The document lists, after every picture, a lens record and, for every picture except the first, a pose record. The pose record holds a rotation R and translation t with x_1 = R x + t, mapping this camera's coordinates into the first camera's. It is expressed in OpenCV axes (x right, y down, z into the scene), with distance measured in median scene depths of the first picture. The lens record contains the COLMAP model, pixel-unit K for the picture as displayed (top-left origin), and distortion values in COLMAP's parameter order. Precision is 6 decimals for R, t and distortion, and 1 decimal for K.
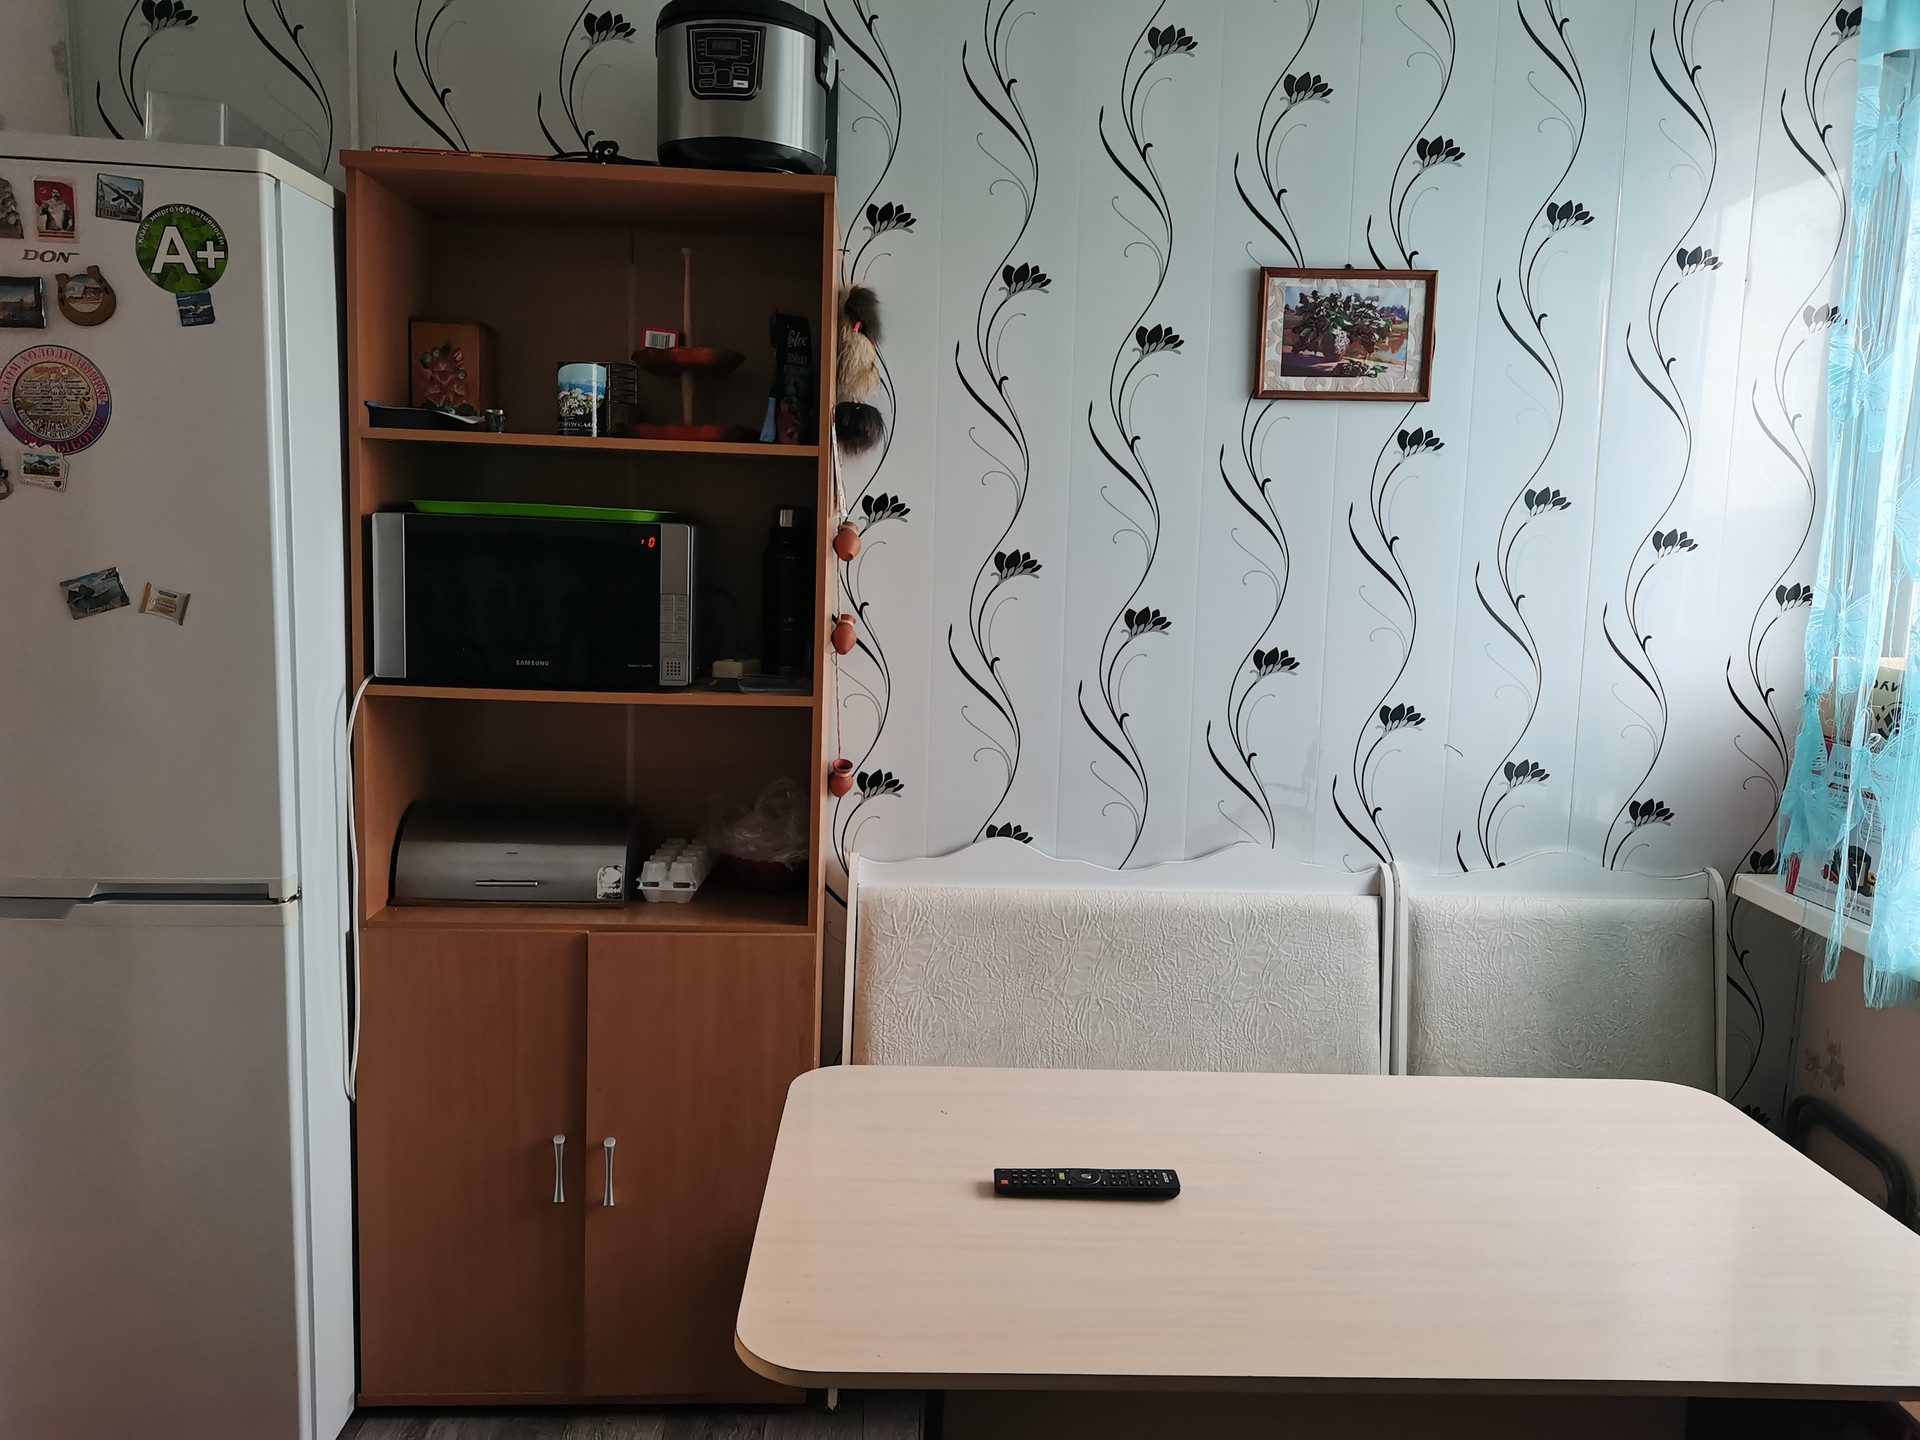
lens RADIAL K [[1467.3, 0, 964.0], [0, 1467.3, 706.5], [0, 0, 1]] dist [0.039778, -0.045228]
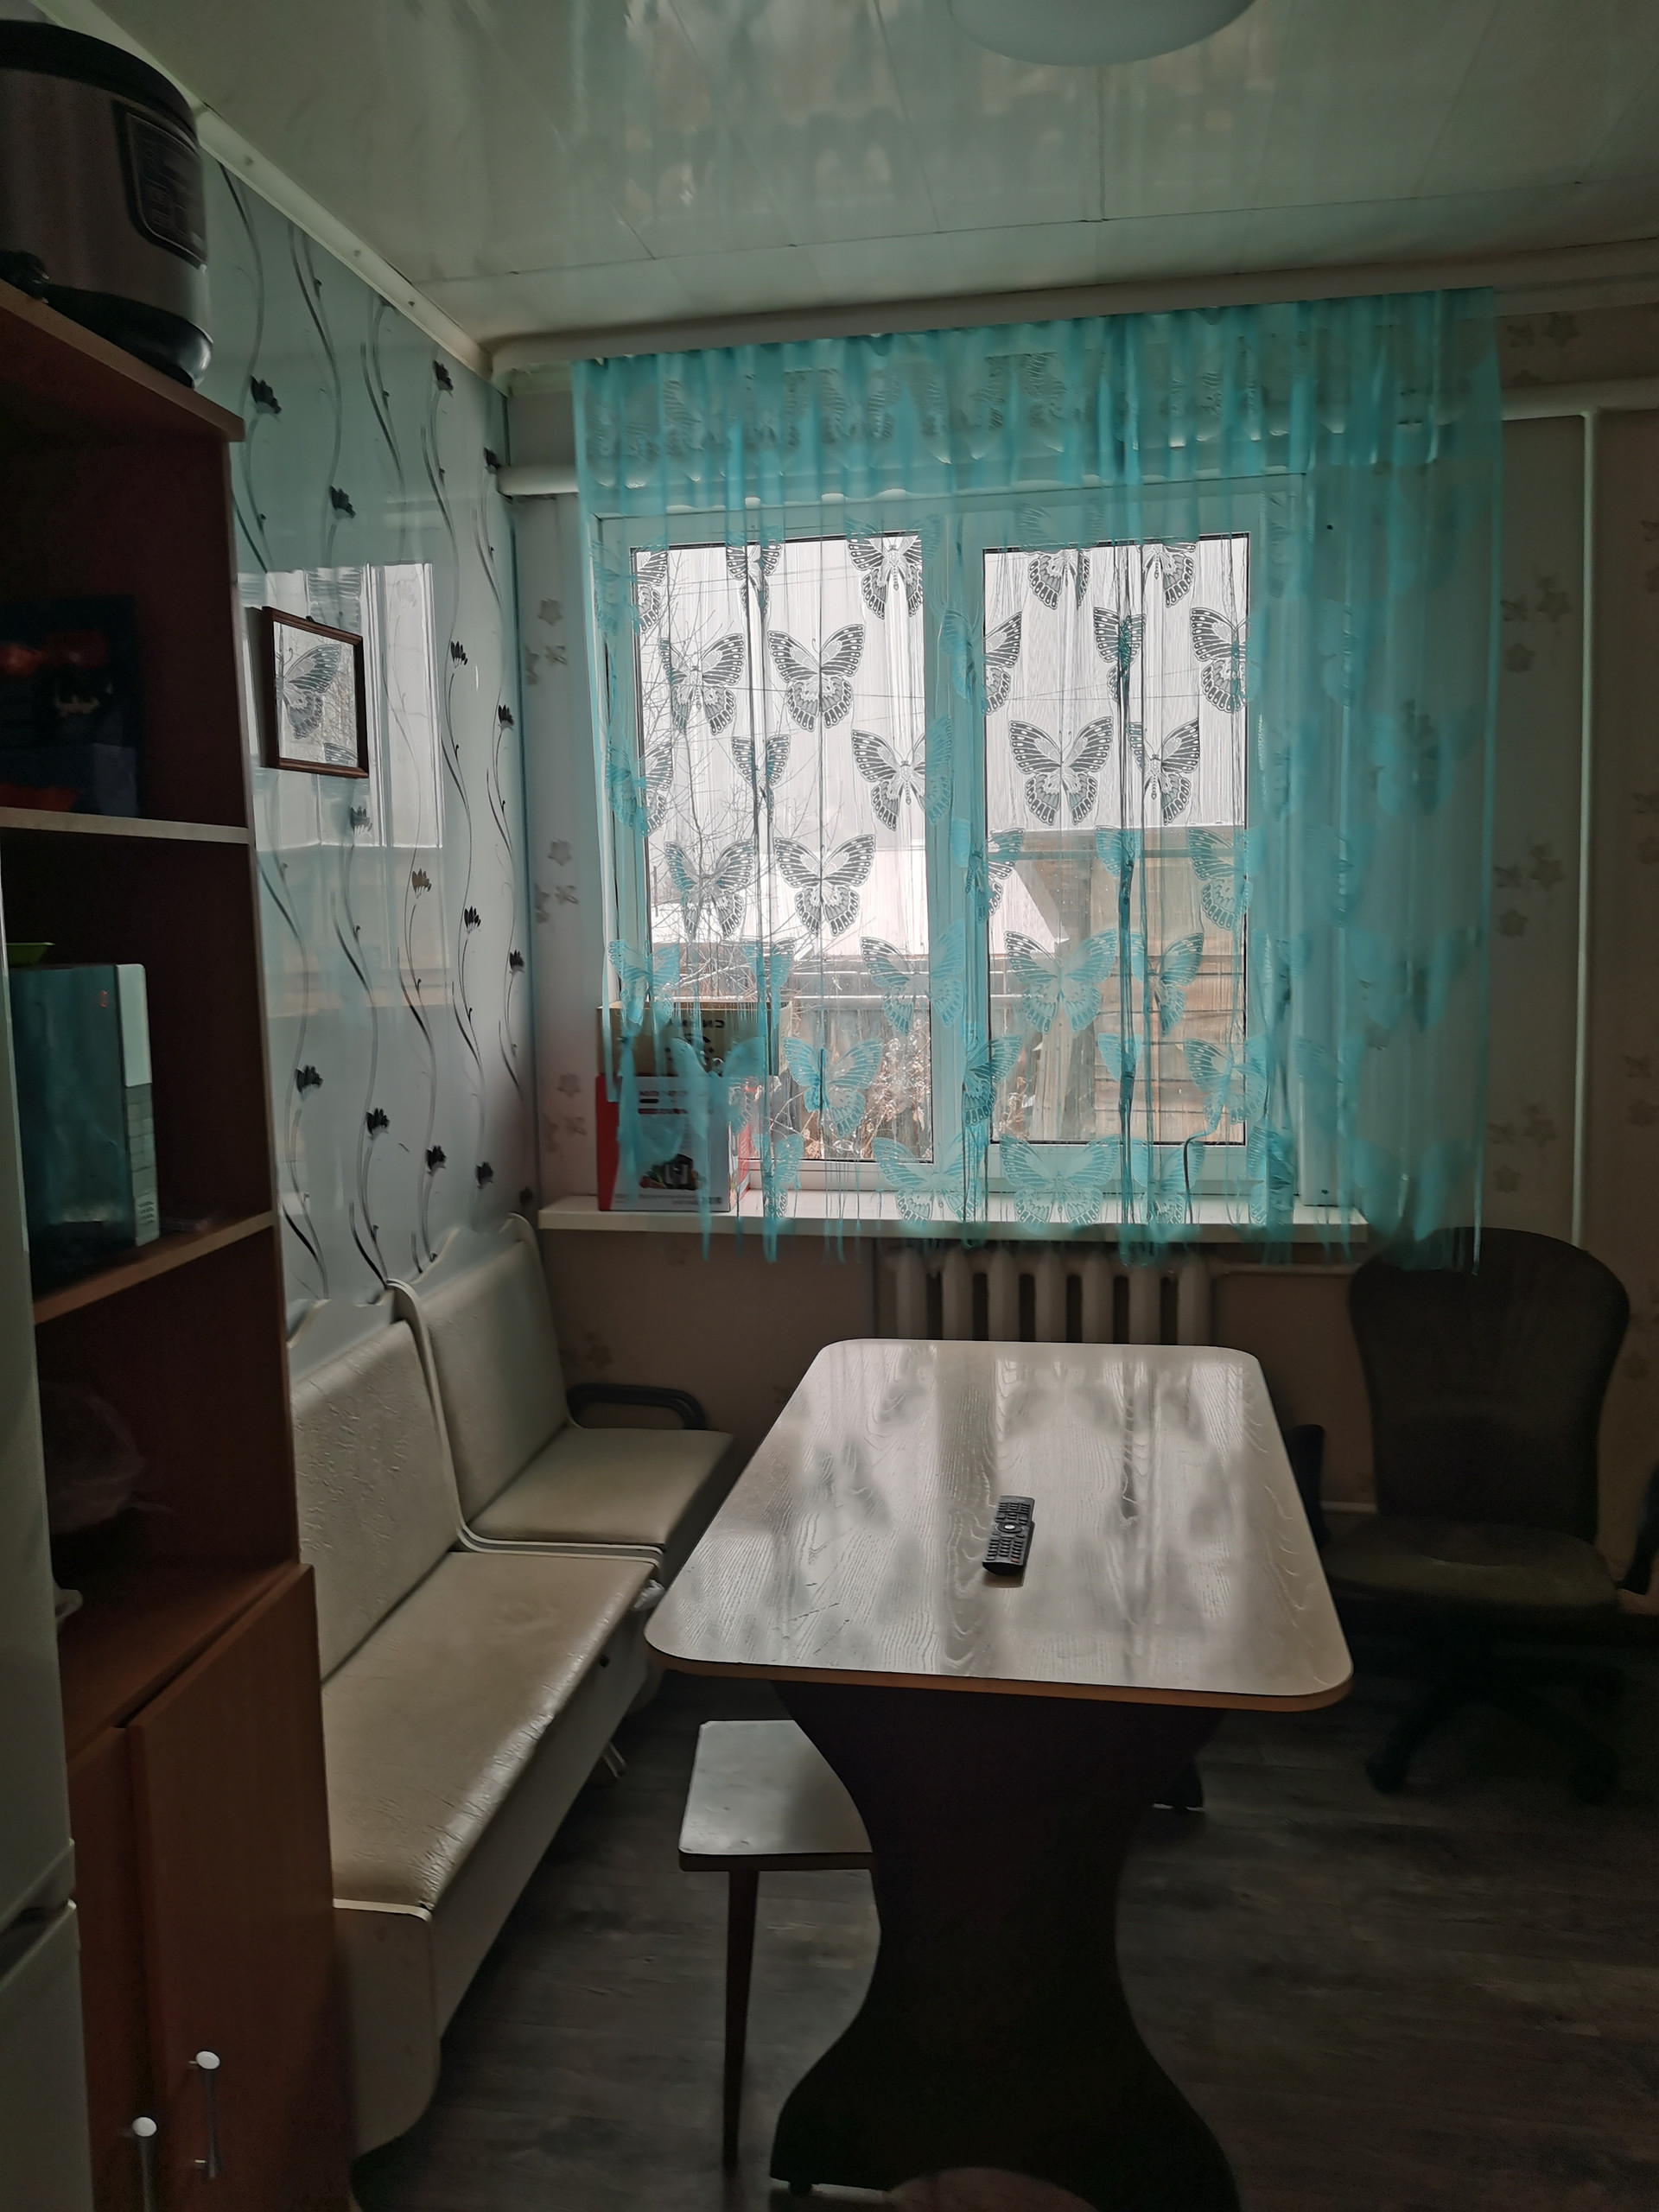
lens RADIAL K [[1654.7, 0, 827.0], [0, 1654.7, 1094.3], [0, 0, 1]] dist [0.035180, -0.027252]
pose [[0.193766, -0.147045, 0.969965, -0.658283], [0.146368, 0.981970, 0.119626, -0.094428], [-0.970068, 0.118792, 0.211795, 0.526617]]
